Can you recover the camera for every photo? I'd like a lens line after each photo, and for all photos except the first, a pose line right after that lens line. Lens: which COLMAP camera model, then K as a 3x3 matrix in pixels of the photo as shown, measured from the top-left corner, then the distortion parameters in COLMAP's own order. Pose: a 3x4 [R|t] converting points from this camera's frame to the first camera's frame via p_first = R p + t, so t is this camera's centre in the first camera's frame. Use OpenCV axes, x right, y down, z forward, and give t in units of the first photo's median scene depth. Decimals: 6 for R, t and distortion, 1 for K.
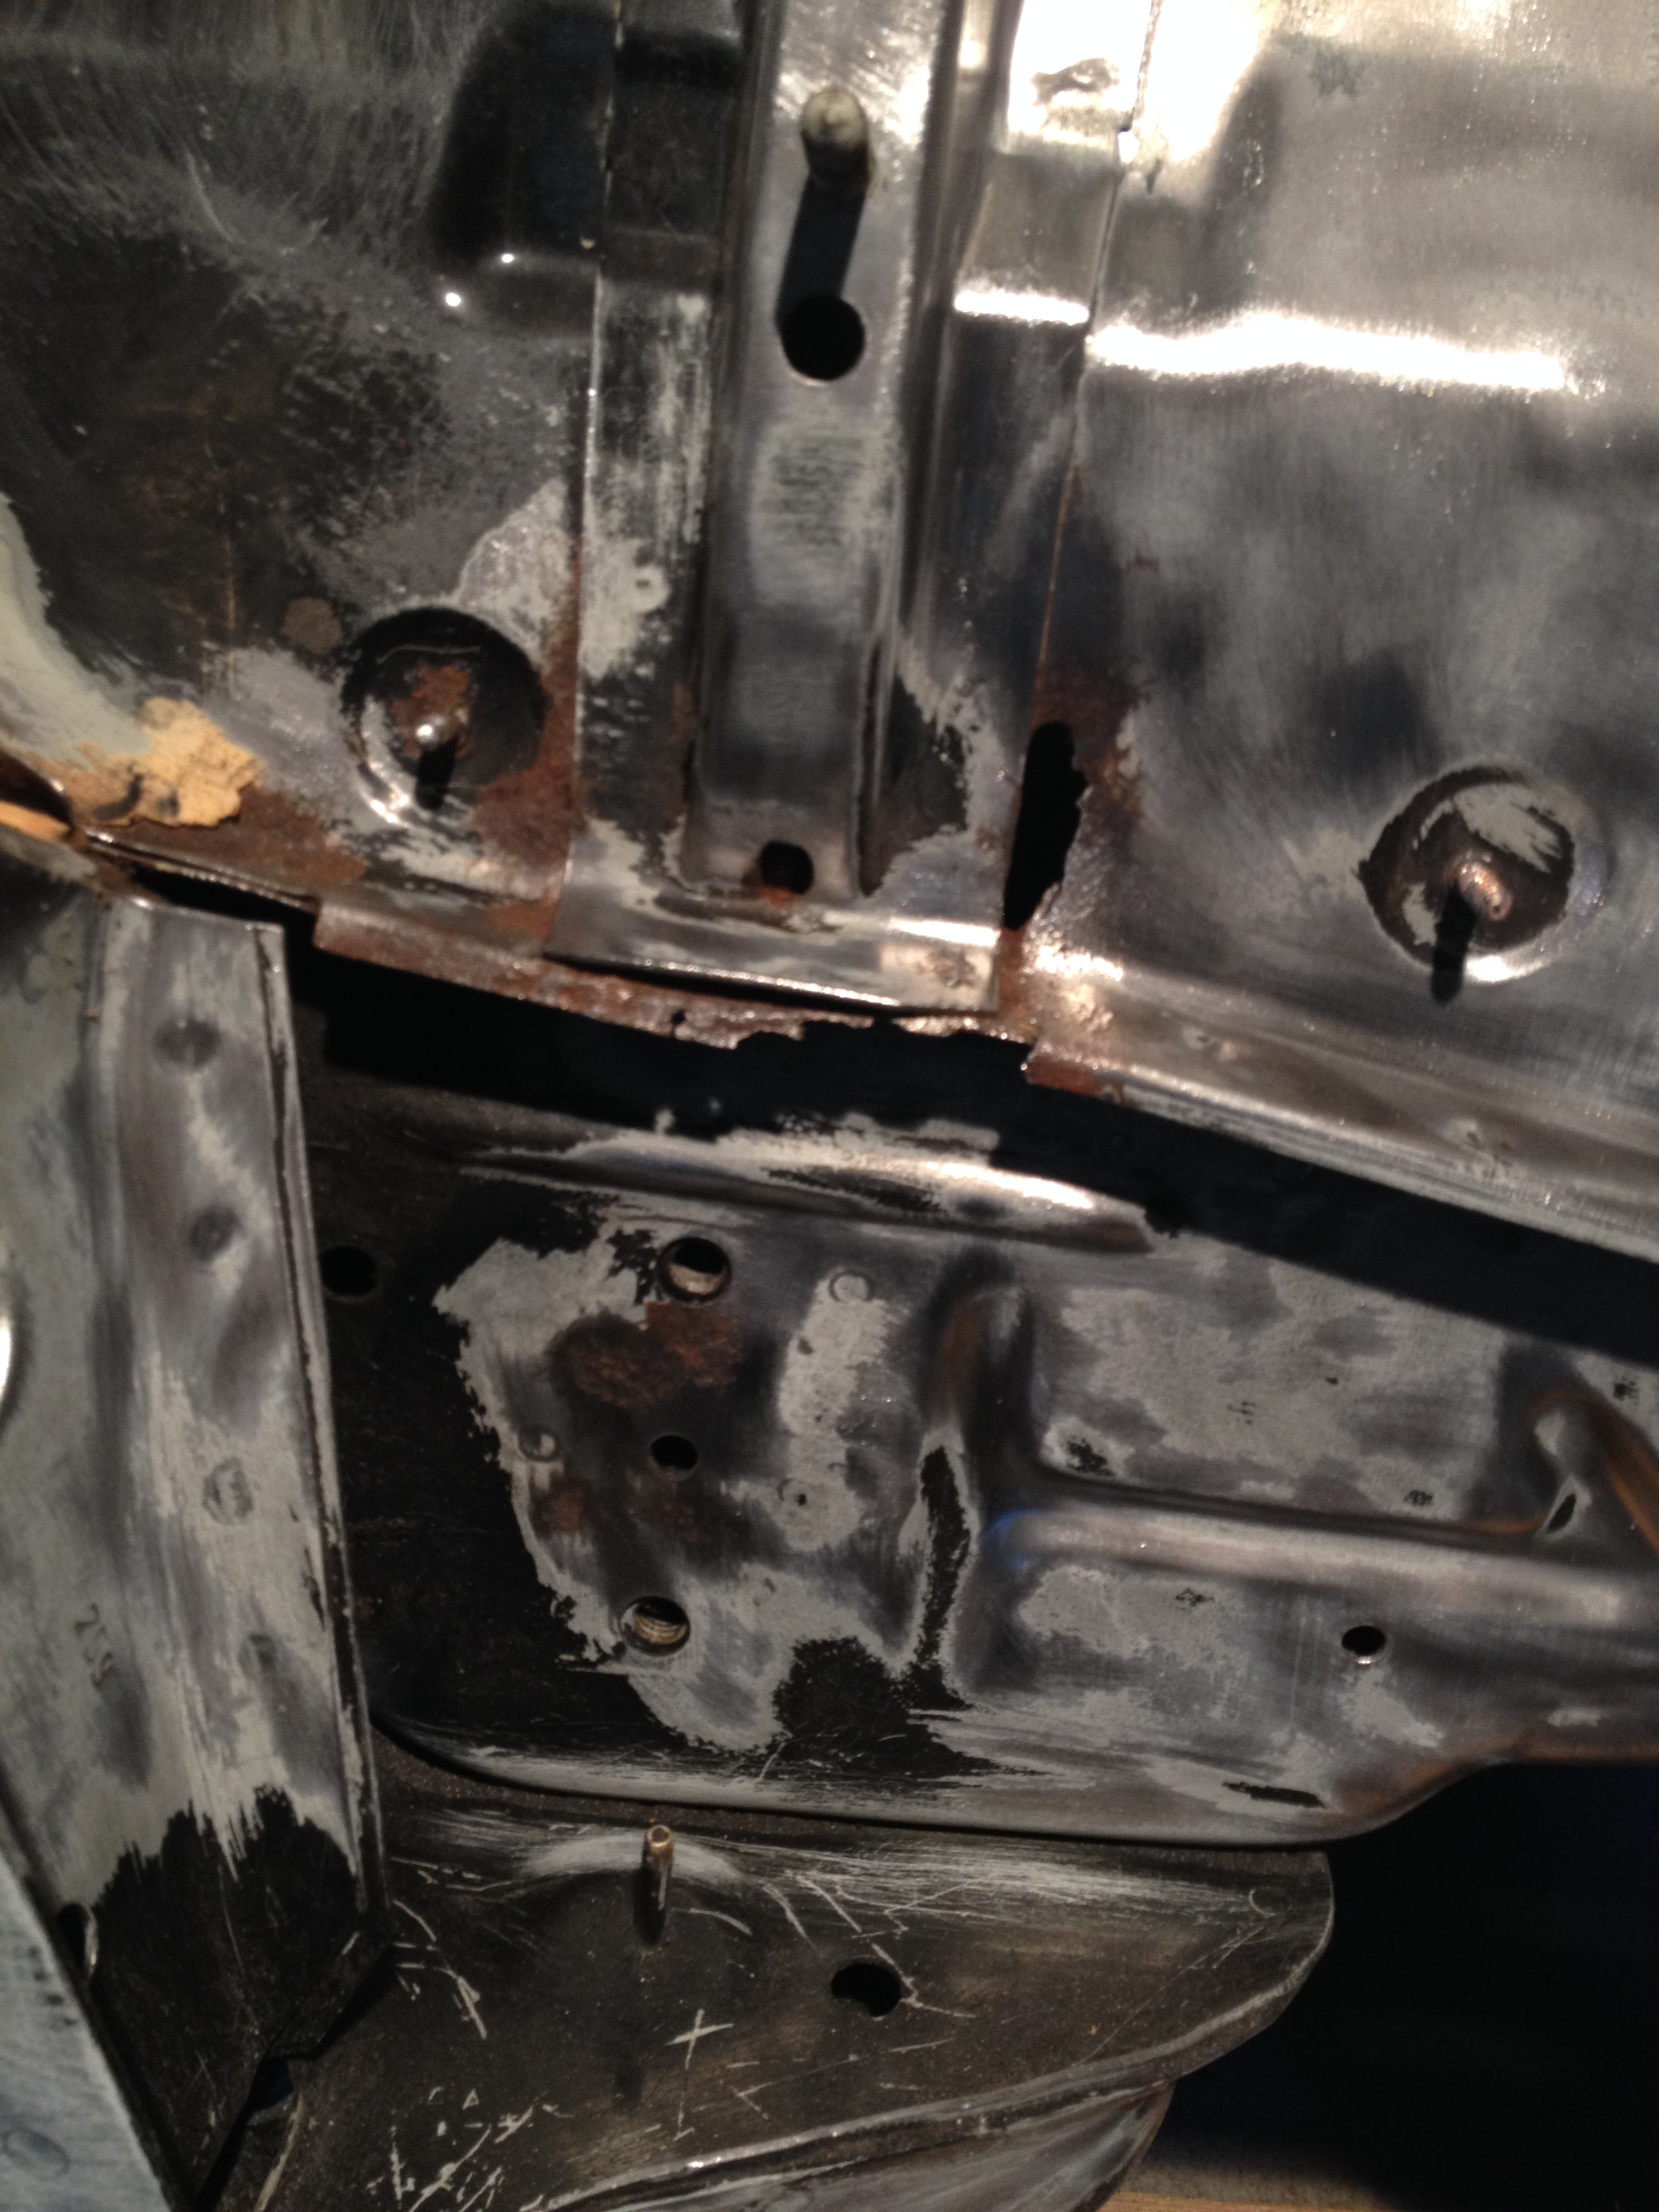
lens RADIAL K [[2063.4, 0, 835.2], [0, 2063.4, 1098.9], [0, 0, 1]] dist [0.114288, -0.246953]
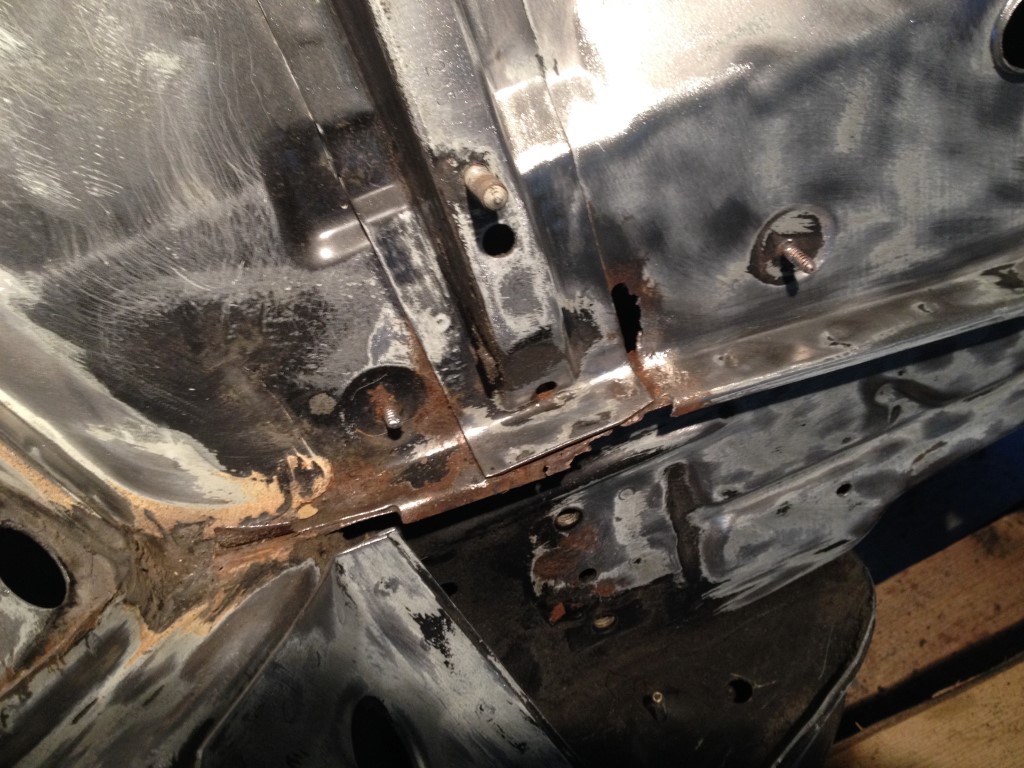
lens RADIAL K [[955.2, 0, 512.0], [0, 955.2, 384.0], [0, 0, 1]] dist [0.114288, -0.246953]
pose [[0.858240, -0.510755, 0.050535, -0.113148], [0.480646, 0.834350, 0.269887, -0.442079], [-0.180010, -0.207338, 0.961565, -0.068969]]
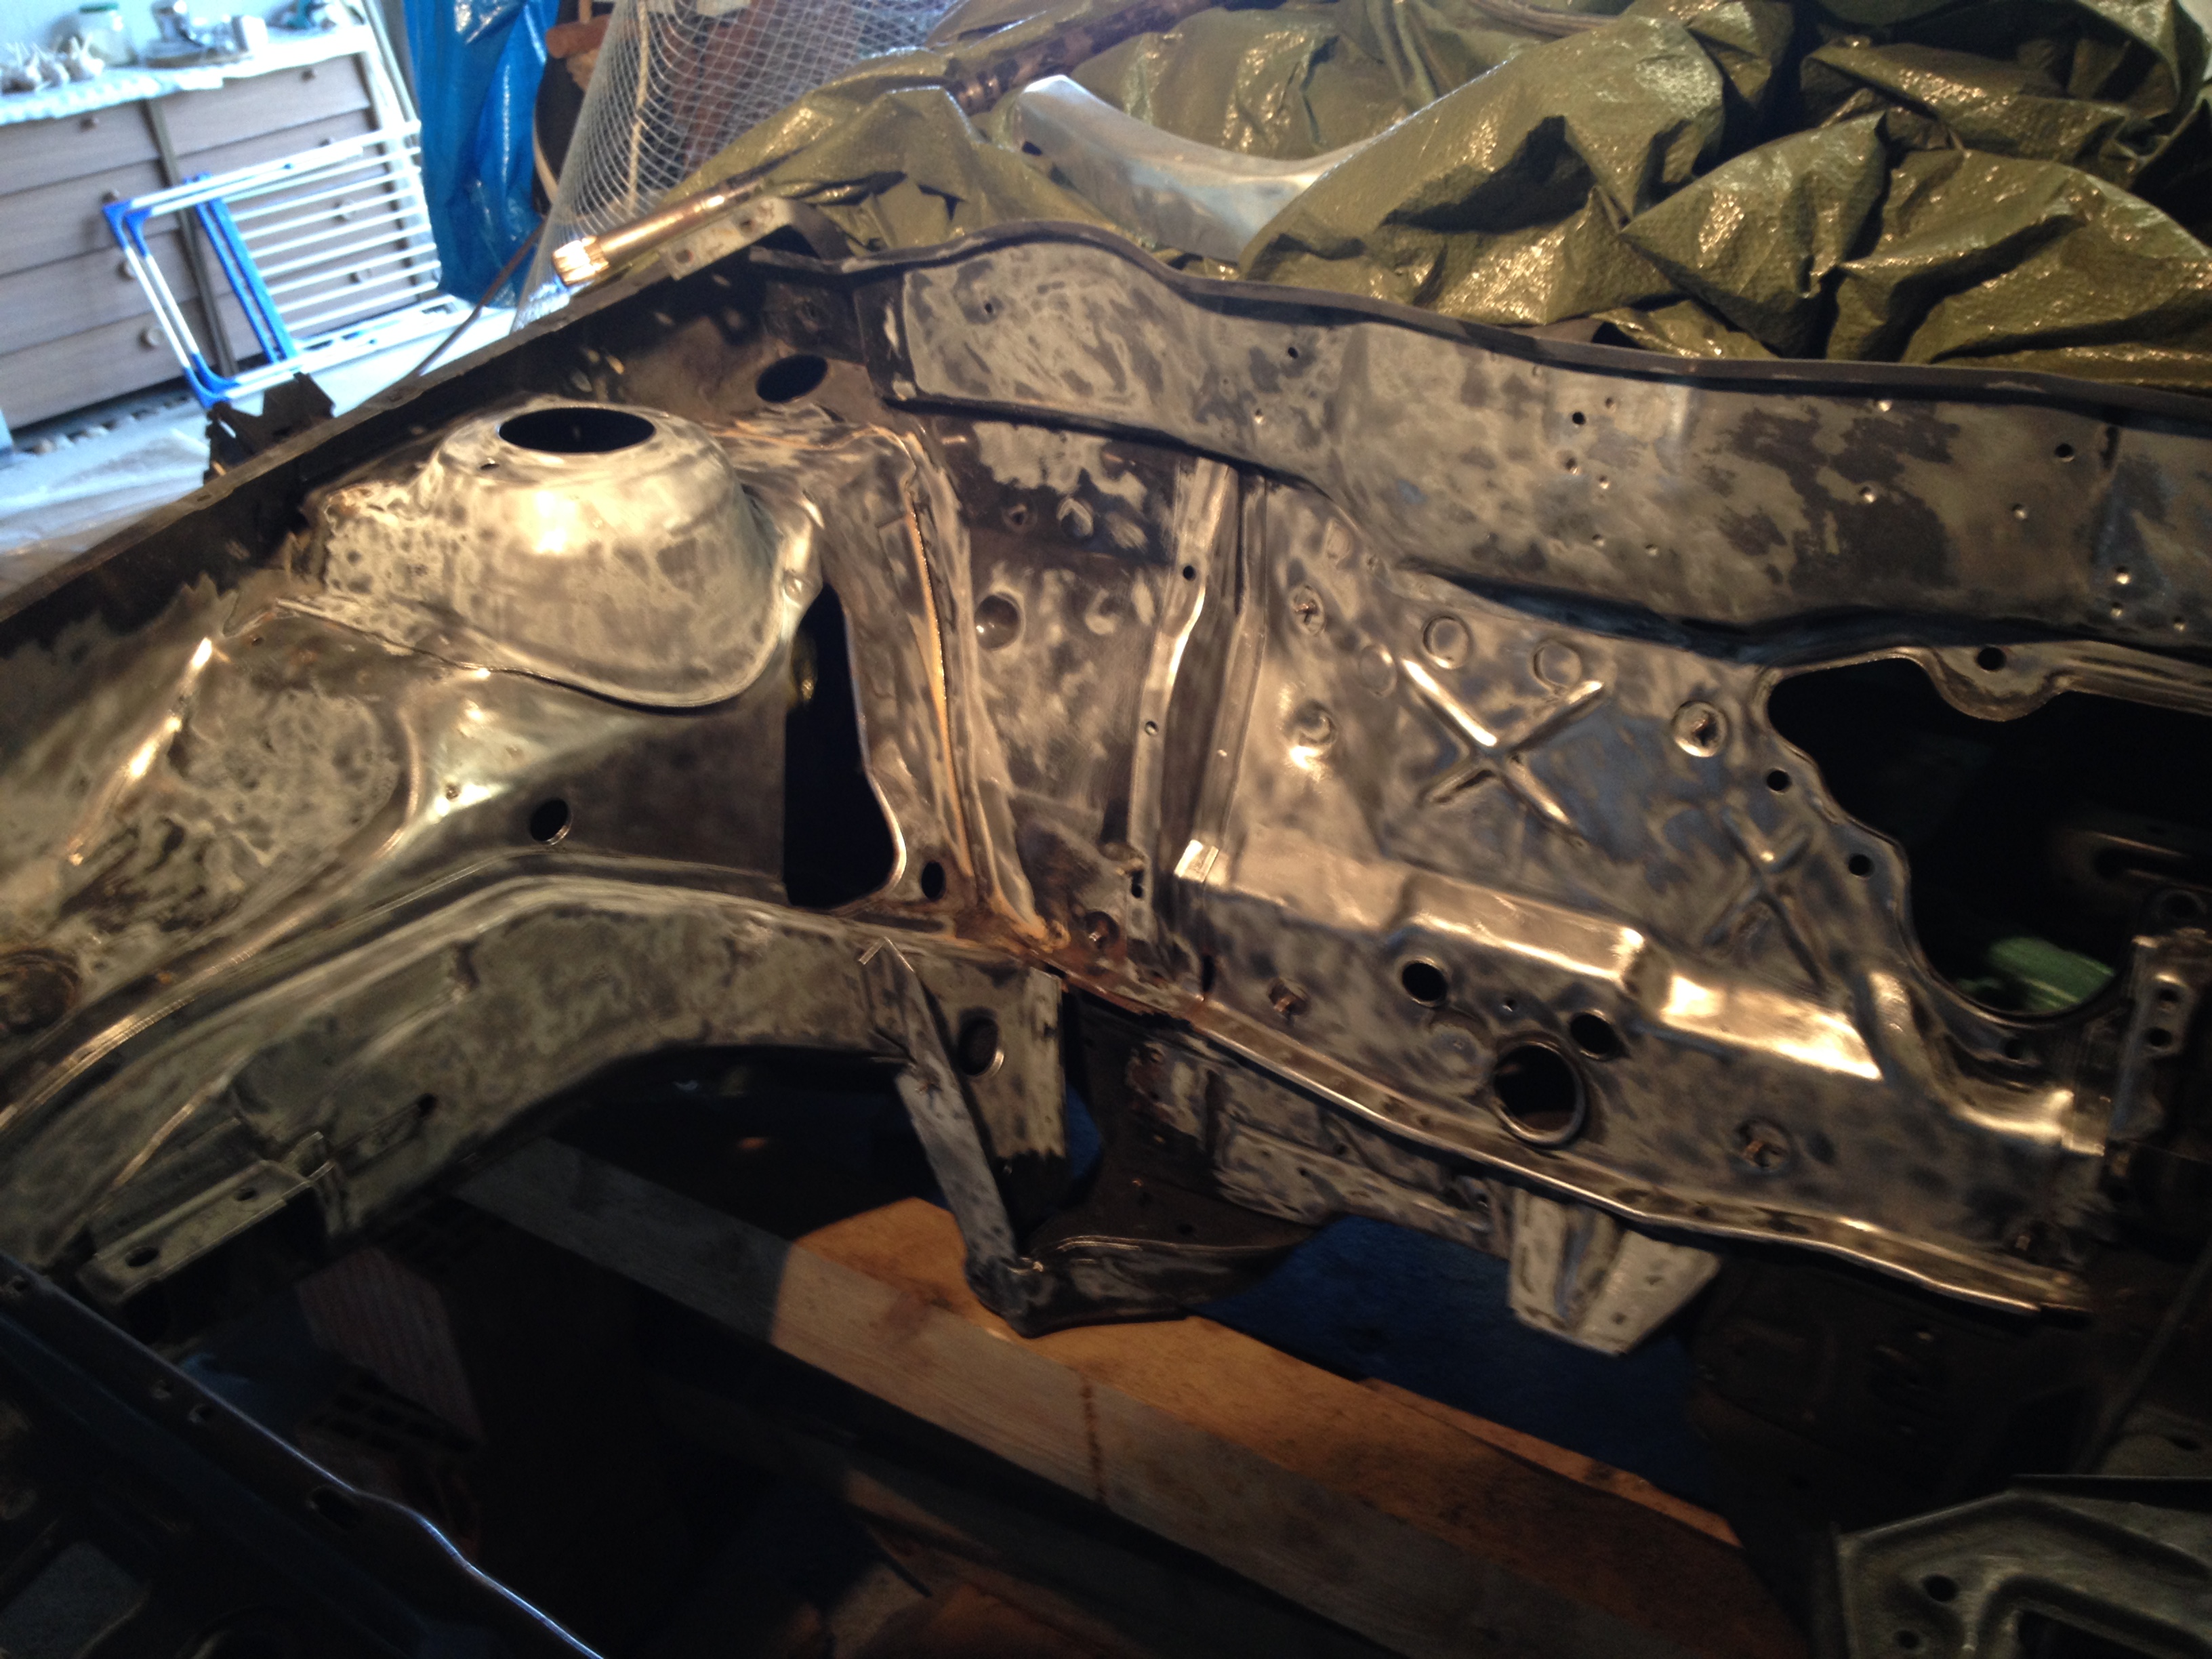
lens RADIAL K [[2063.4, 0, 1106.0], [0, 2063.4, 829.5], [0, 0, 1]] dist [0.114288, -0.246953]
pose [[0.837700, 0.104204, -0.536097, 2.342303], [-0.072123, 0.994139, 0.080537, -0.807949], [0.541347, -0.028801, 0.840306, -2.961561]]
